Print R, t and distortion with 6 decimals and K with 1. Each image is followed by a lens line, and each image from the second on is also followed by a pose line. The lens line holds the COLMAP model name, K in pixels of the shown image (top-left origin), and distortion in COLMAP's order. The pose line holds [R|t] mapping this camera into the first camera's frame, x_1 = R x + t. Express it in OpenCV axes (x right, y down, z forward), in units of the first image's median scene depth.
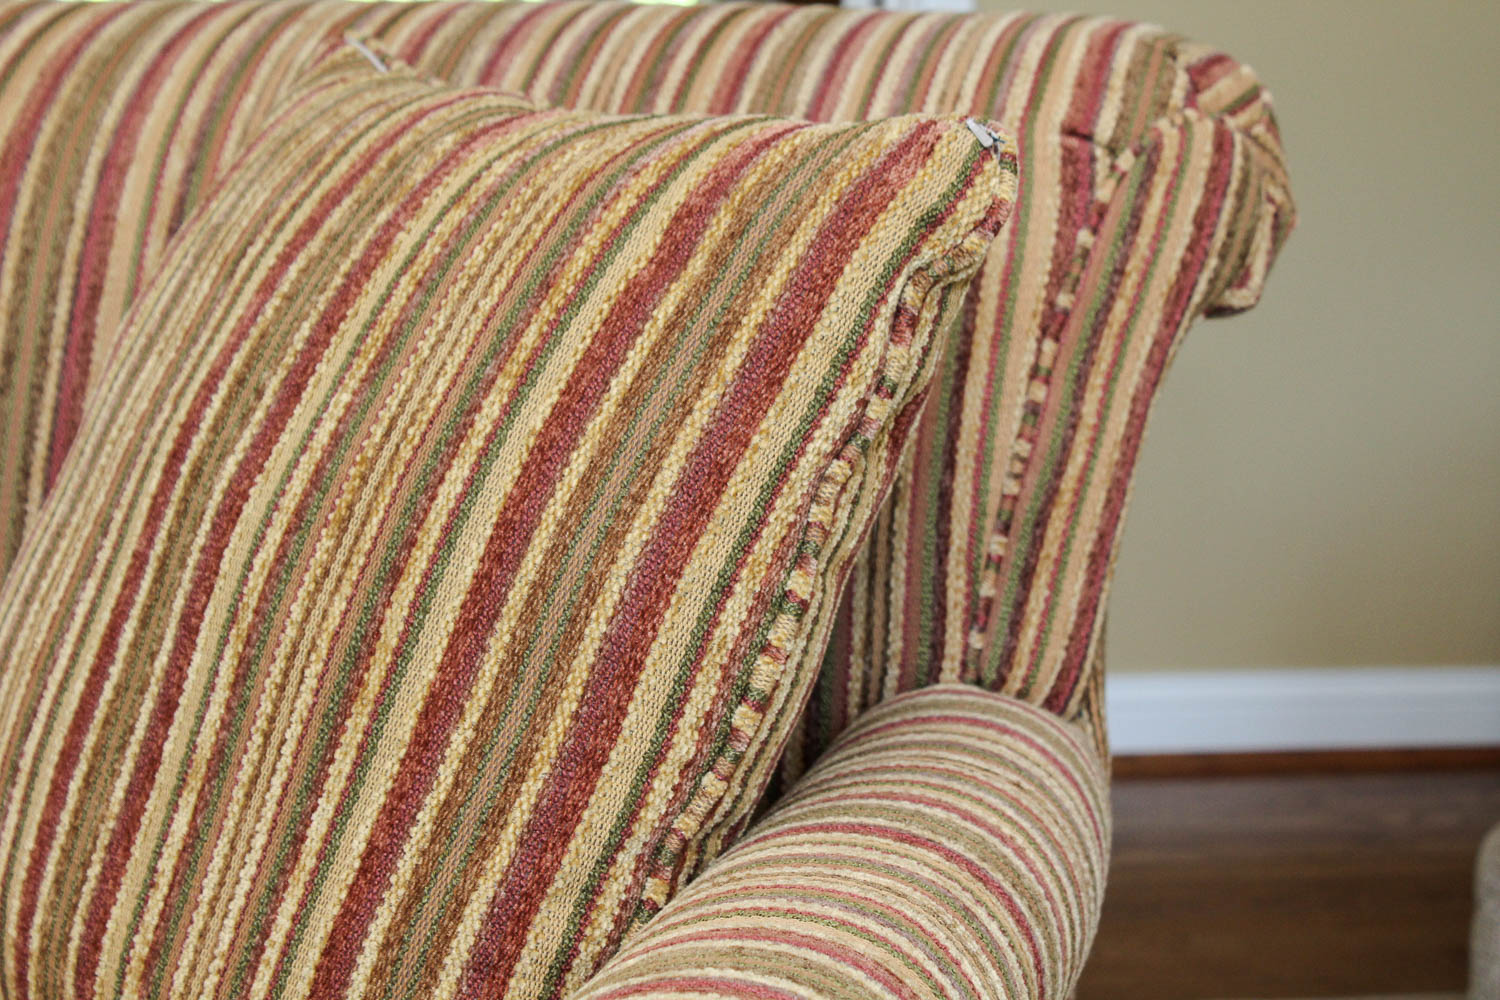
lens RADIAL K [[3047.9, 0, 750.0], [0, 3047.9, 500.0], [0, 0, 1]] dist [0.012029, 0.123534]
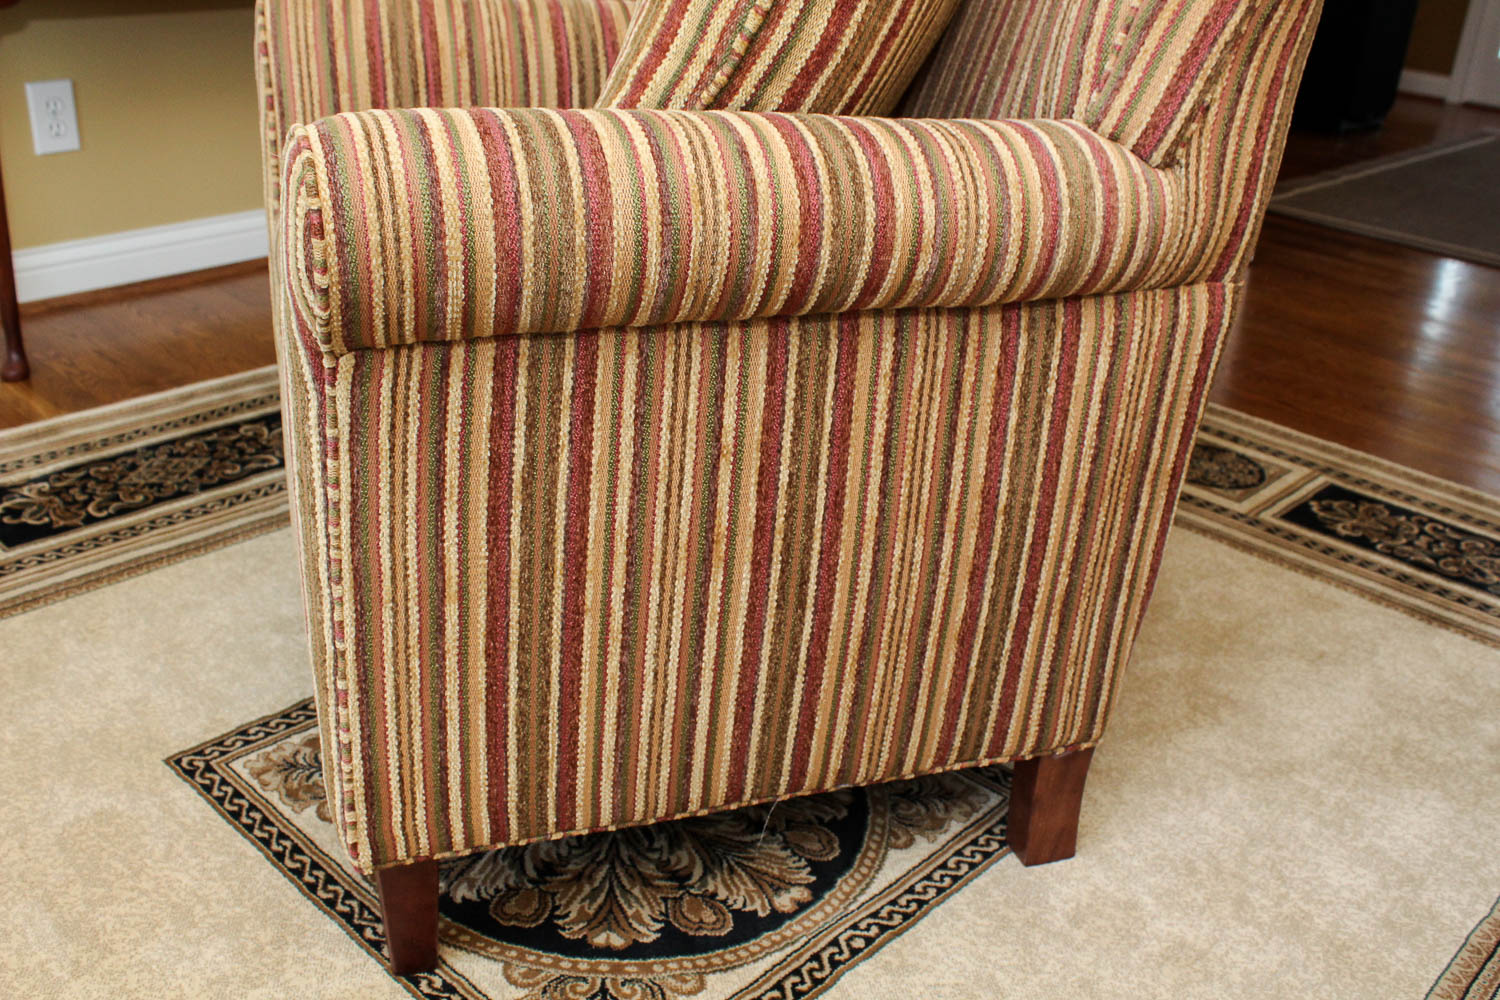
lens RADIAL K [[1450.3, 0, 750.0], [0, 1450.3, 500.0], [0, 0, 1]] dist [-0.064541, -0.001283]
pose [[0.623519, 0.353565, -0.697292, 0.638719], [-0.206207, 0.934688, 0.289547, 0.071195], [0.754124, -0.036752, 0.655703, 0.414252]]
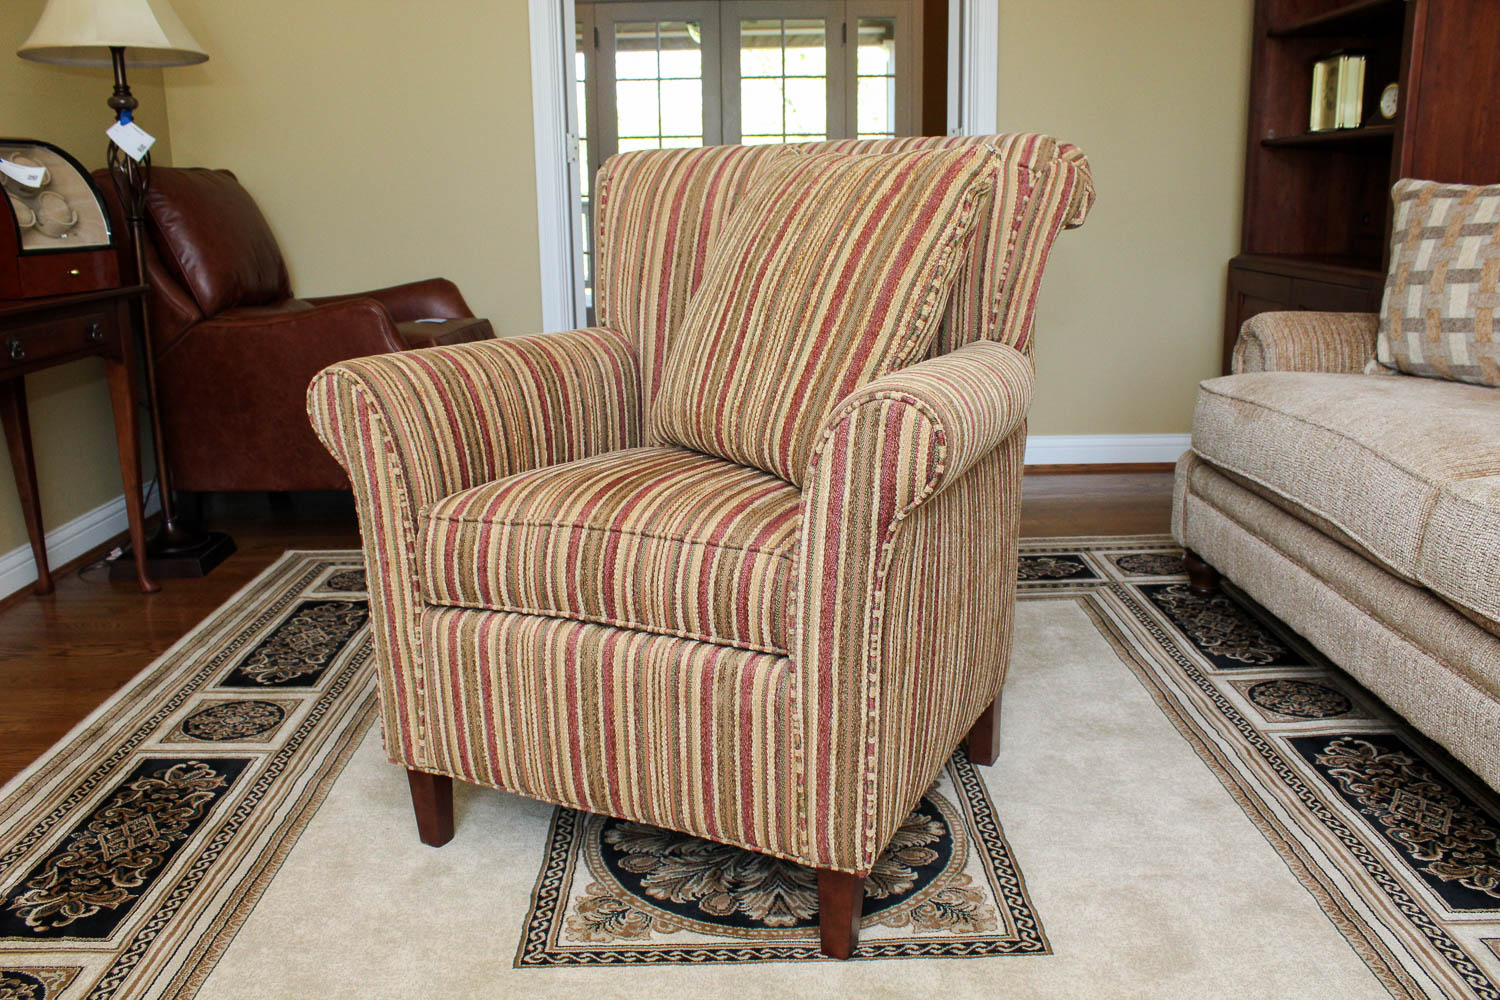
lens RADIAL K [[1272.6, 0, 750.0], [0, 1272.6, 500.0], [0, 0, 1]] dist [-0.132783, 0.004049]
pose [[0.992392, -0.001760, -0.123110, -0.014769], [0.007509, 0.998902, 0.046250, 0.185038], [0.122893, -0.046823, 0.991315, -0.371718]]
